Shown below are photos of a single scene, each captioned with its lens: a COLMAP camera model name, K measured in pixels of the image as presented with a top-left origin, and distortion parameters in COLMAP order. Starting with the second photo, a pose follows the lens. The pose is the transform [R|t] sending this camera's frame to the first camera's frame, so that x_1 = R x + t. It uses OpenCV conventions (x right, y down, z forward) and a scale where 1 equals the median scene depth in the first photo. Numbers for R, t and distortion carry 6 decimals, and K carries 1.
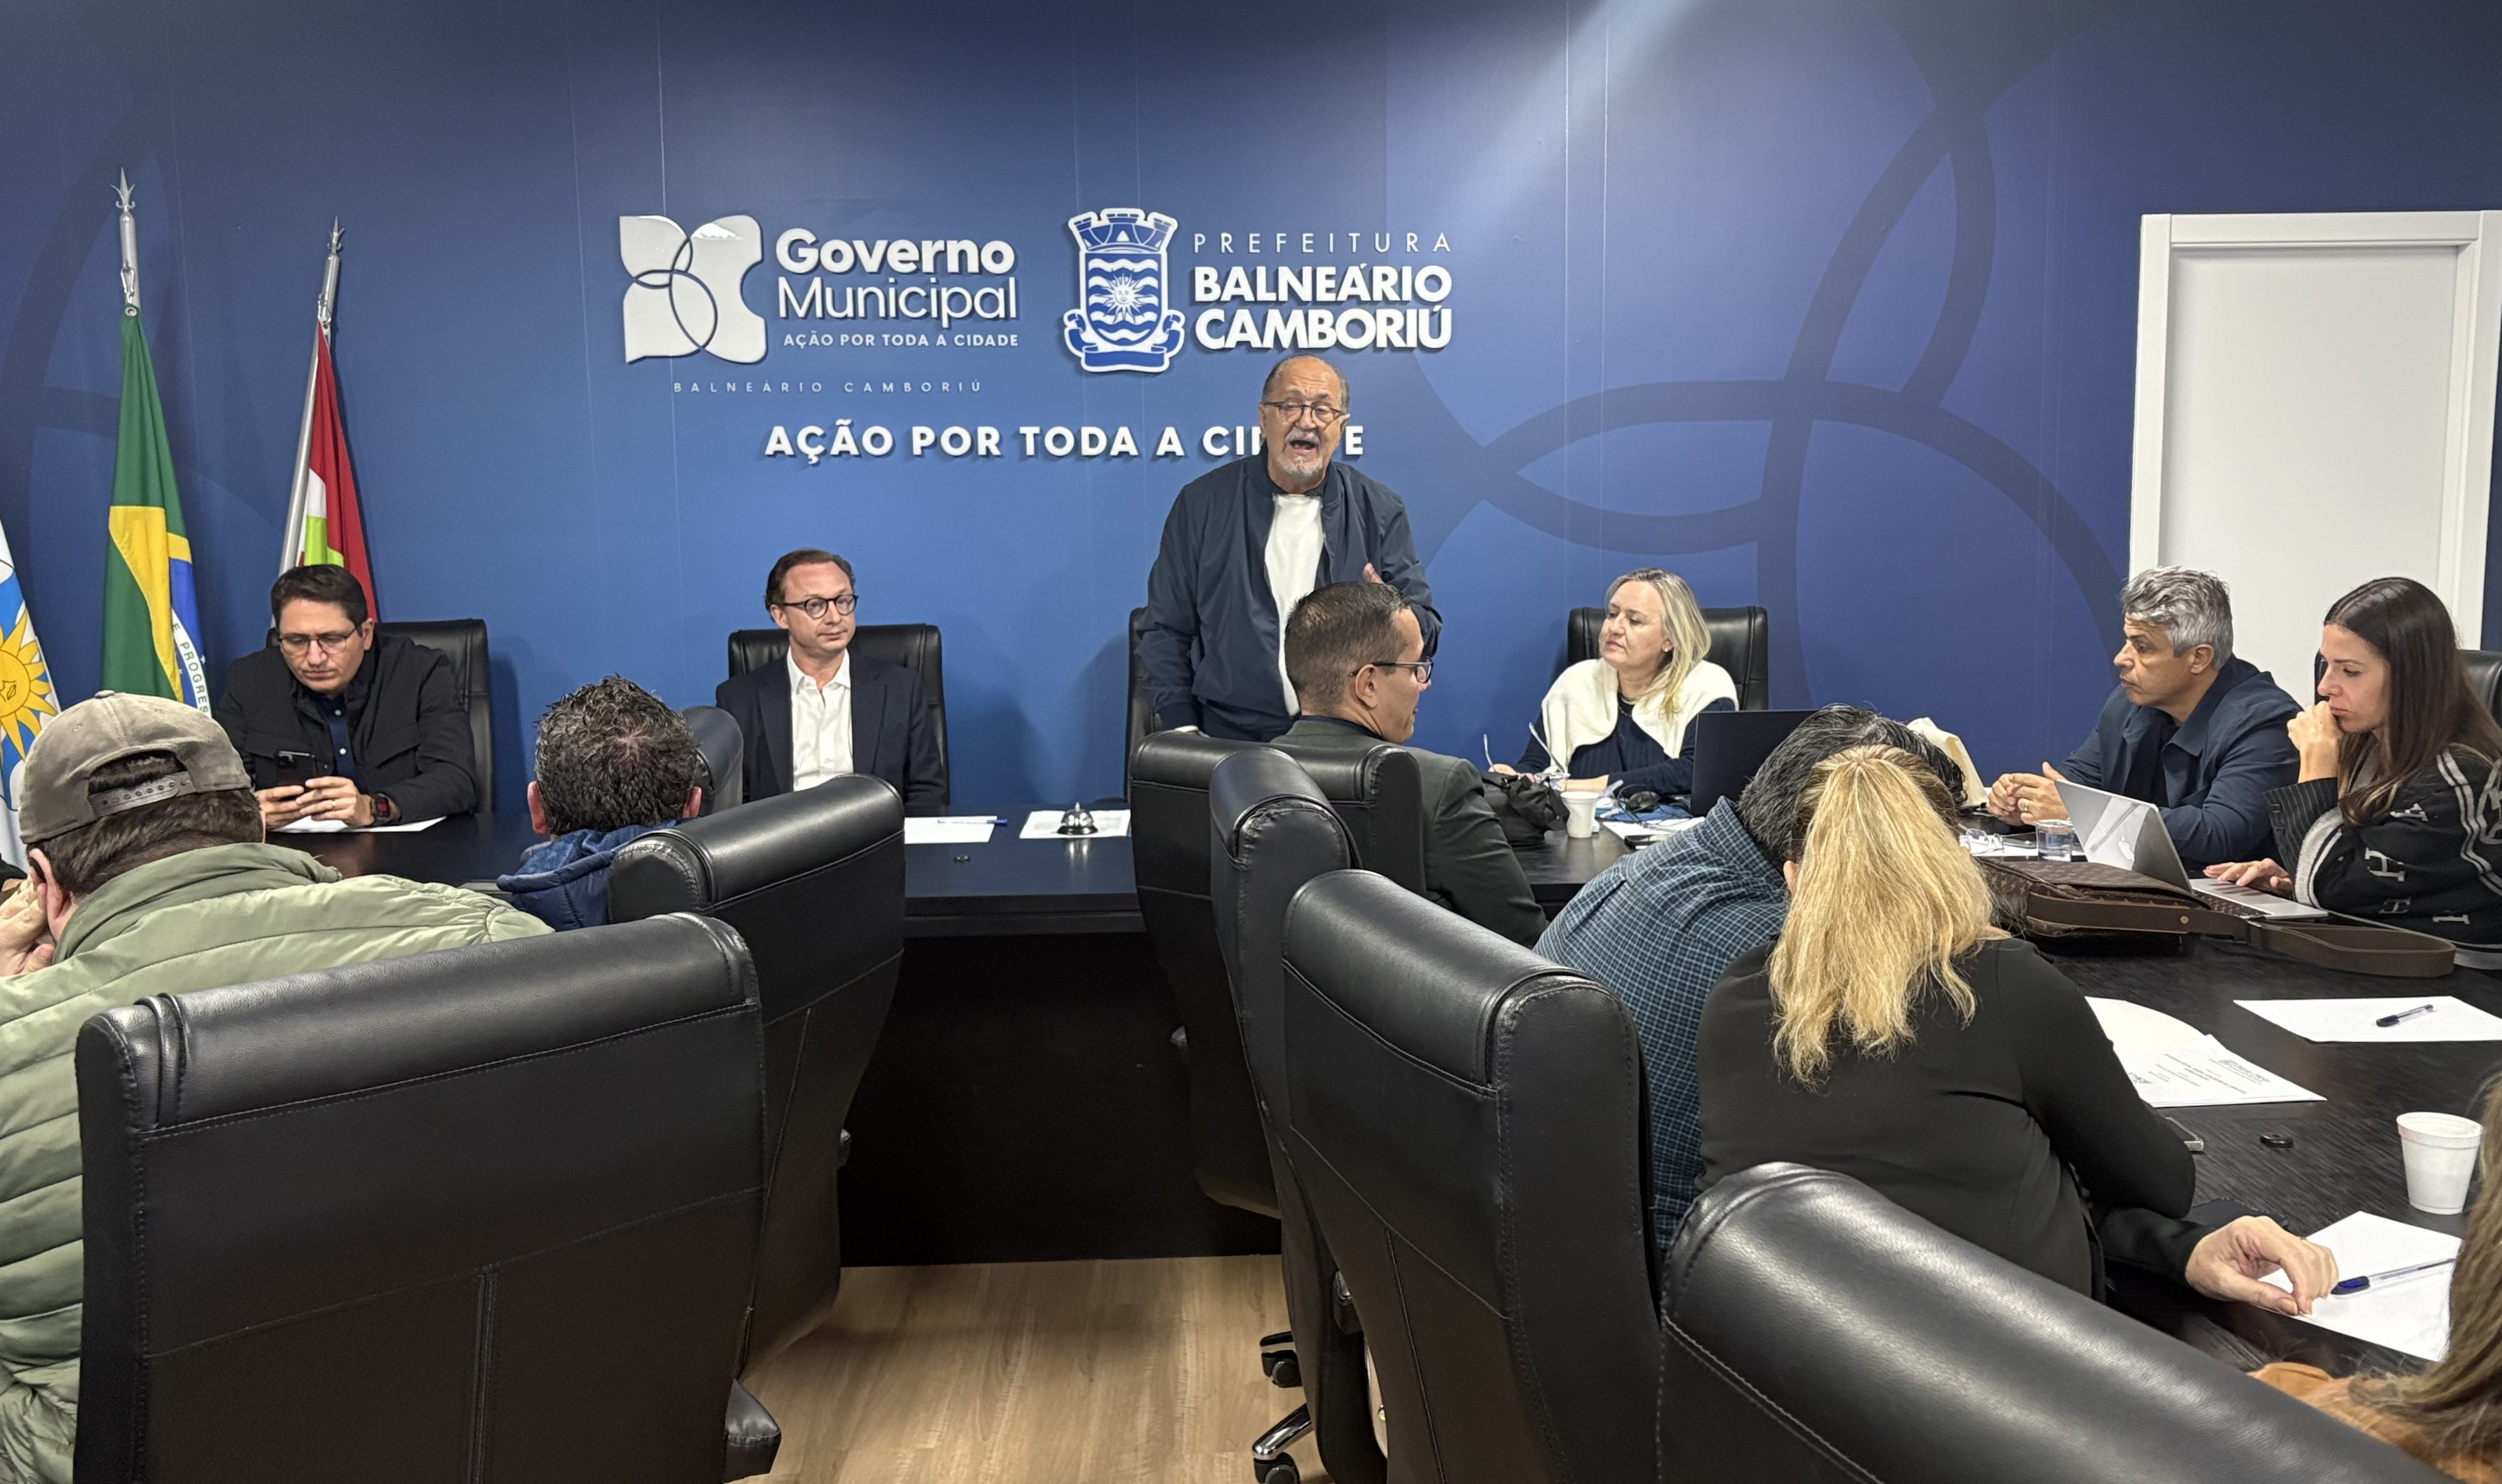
lens RADIAL K [[2025.1, 0, 1320.9], [0, 2025.1, 736.3], [0, 0, 1]] dist [0.166421, -0.323888]
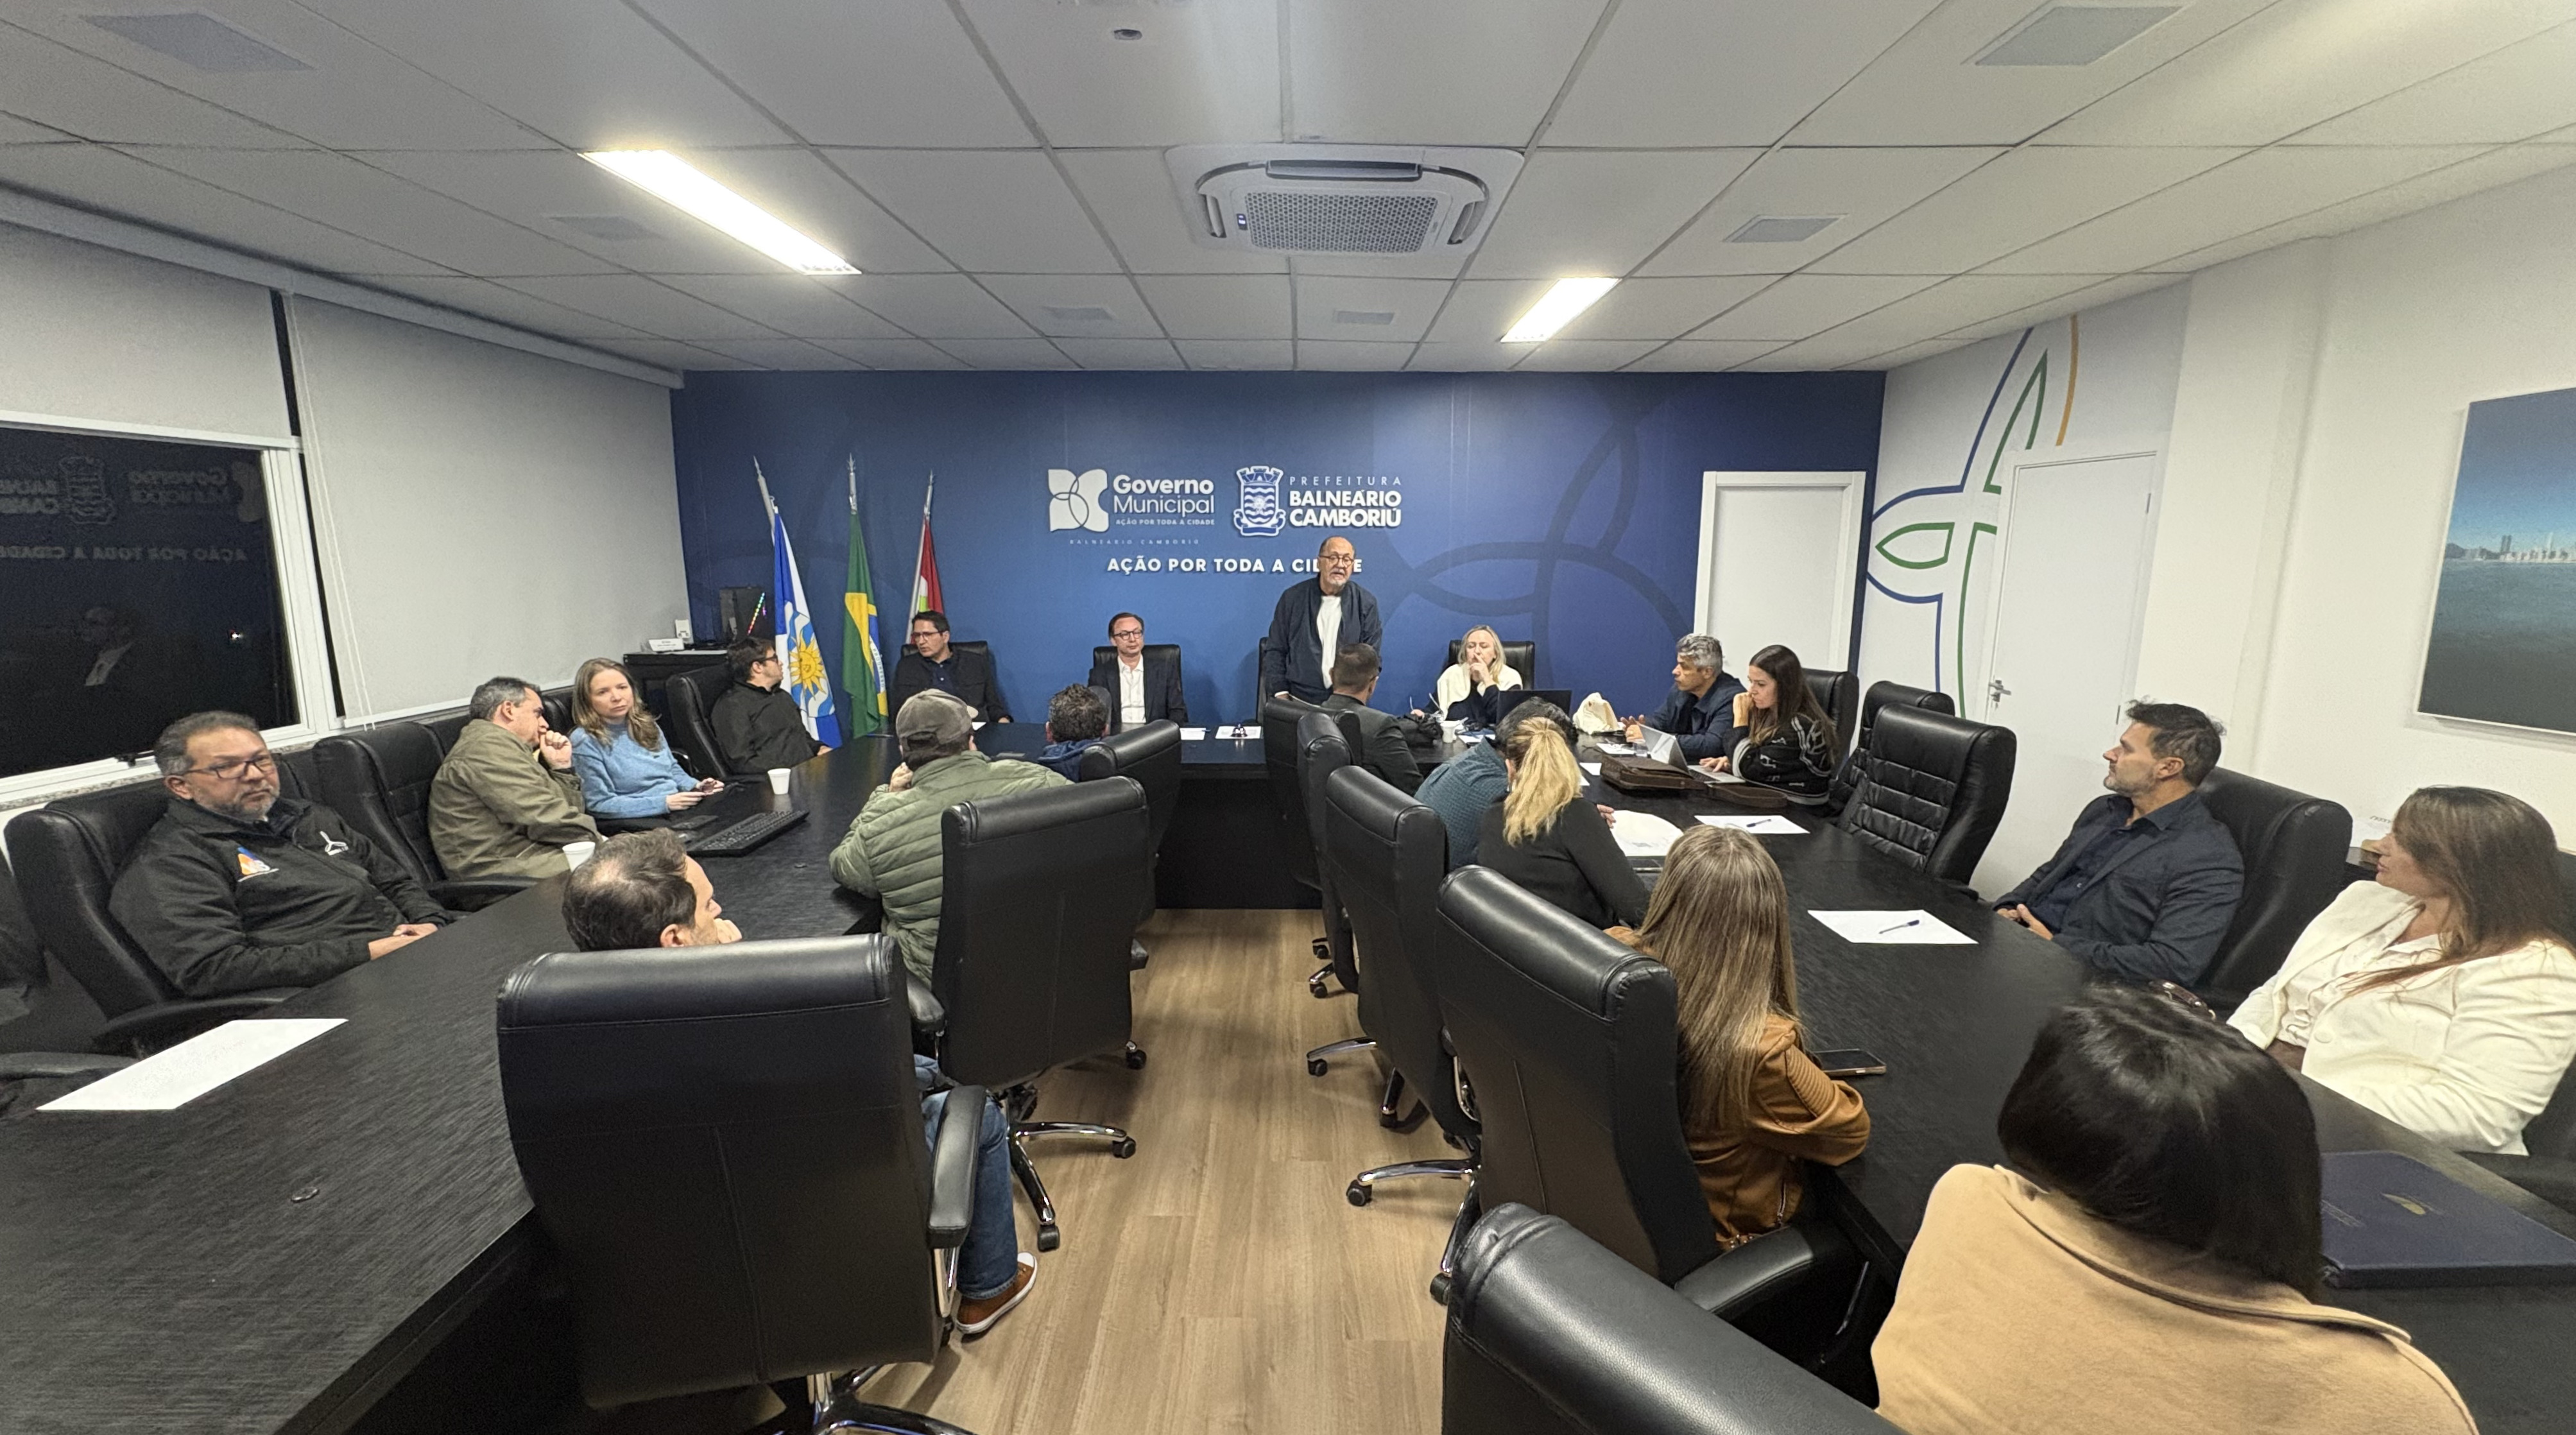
lens RADIAL K [[1063.1, 0, 1288.0], [0, 1063.1, 717.5], [0, 0, 1]] dist [0.018873, -0.000135]
pose [[0.998643, 0.017175, -0.049161, -0.000352], [-0.014591, 0.998518, 0.052438, -0.037642], [0.049989, -0.051650, 0.997413, -0.231042]]
